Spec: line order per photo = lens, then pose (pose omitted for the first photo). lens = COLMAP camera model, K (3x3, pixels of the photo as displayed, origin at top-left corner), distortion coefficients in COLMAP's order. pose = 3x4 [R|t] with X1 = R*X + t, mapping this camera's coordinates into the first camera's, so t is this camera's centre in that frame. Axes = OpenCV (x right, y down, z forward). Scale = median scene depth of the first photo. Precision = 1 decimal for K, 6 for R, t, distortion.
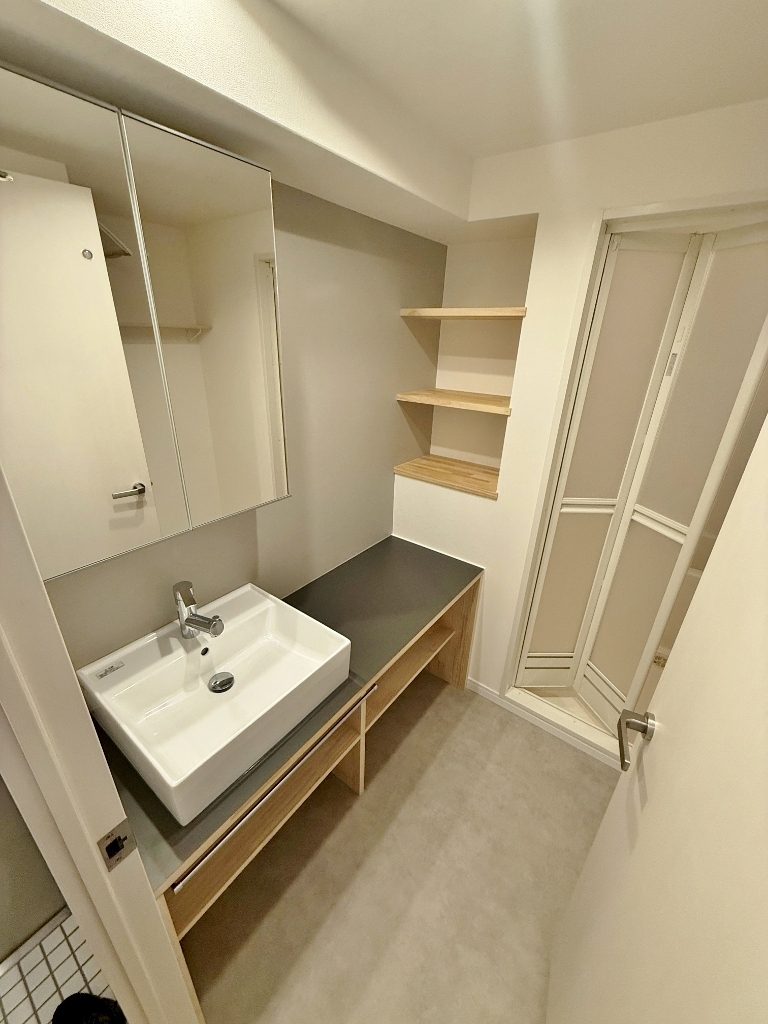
lens RADIAL K [[408.6, 0, 383.7], [0, 408.6, 509.3], [0, 0, 1]] dist [0.000613, -0.000200]
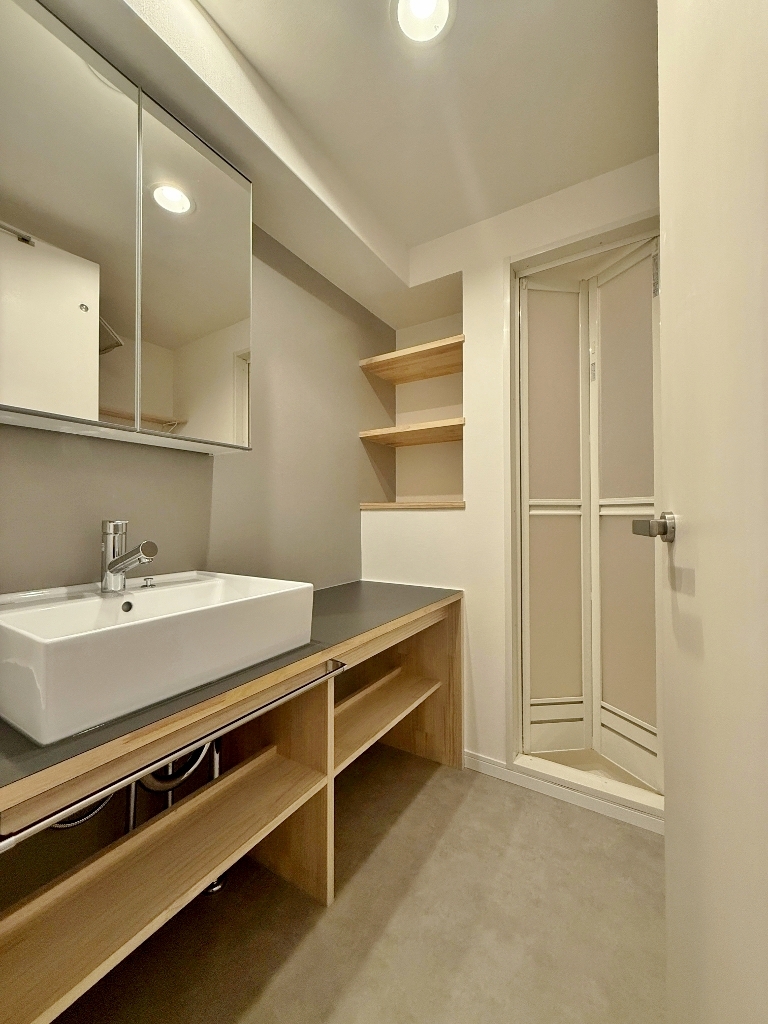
lens RADIAL K [[408.6, 0, 384.2], [0, 408.6, 509.0], [0, 0, 1]] dist [0.000613, -0.000200]
pose [[0.995706, -0.032795, 0.086572, -0.002992], [0.065514, 0.910330, -0.408665, 0.379547], [-0.065407, 0.412582, 0.908569, 0.121188]]
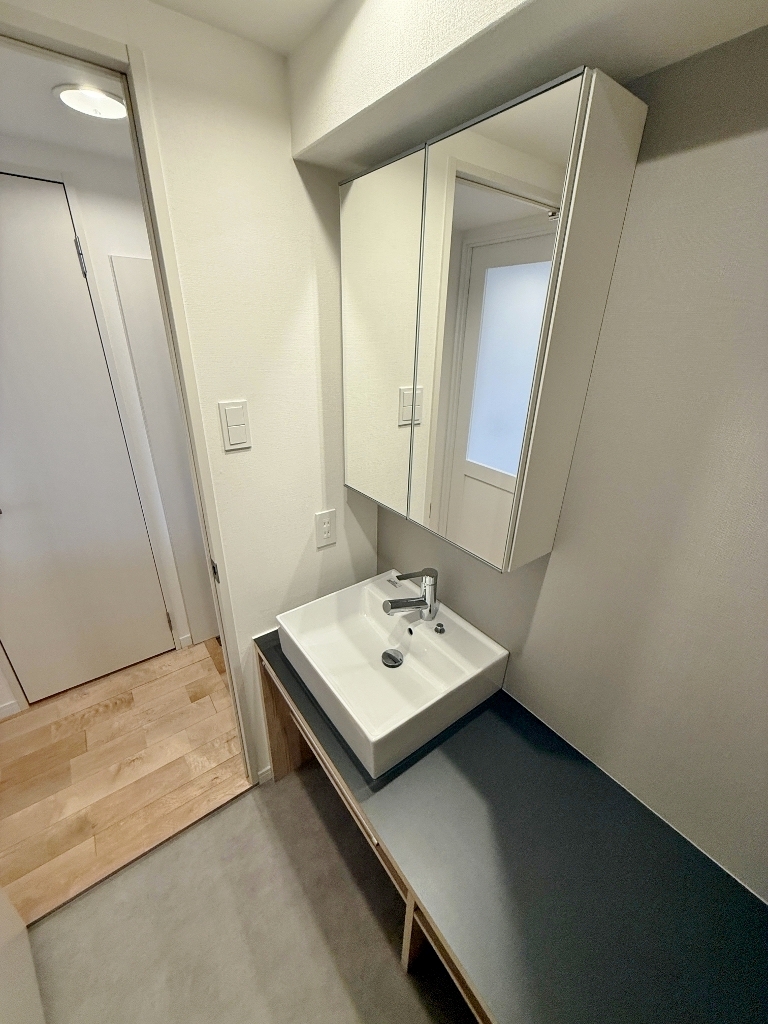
lens RADIAL K [[408.6, 0, 384.4], [0, 408.6, 512.3], [0, 0, 1]] dist [0.000613, -0.000200]
pose [[-0.284366, 0.361709, -0.887864, 0.303211], [-0.413278, 0.789384, 0.453954, -0.257057], [0.865065, 0.496023, -0.074987, 0.611734]]
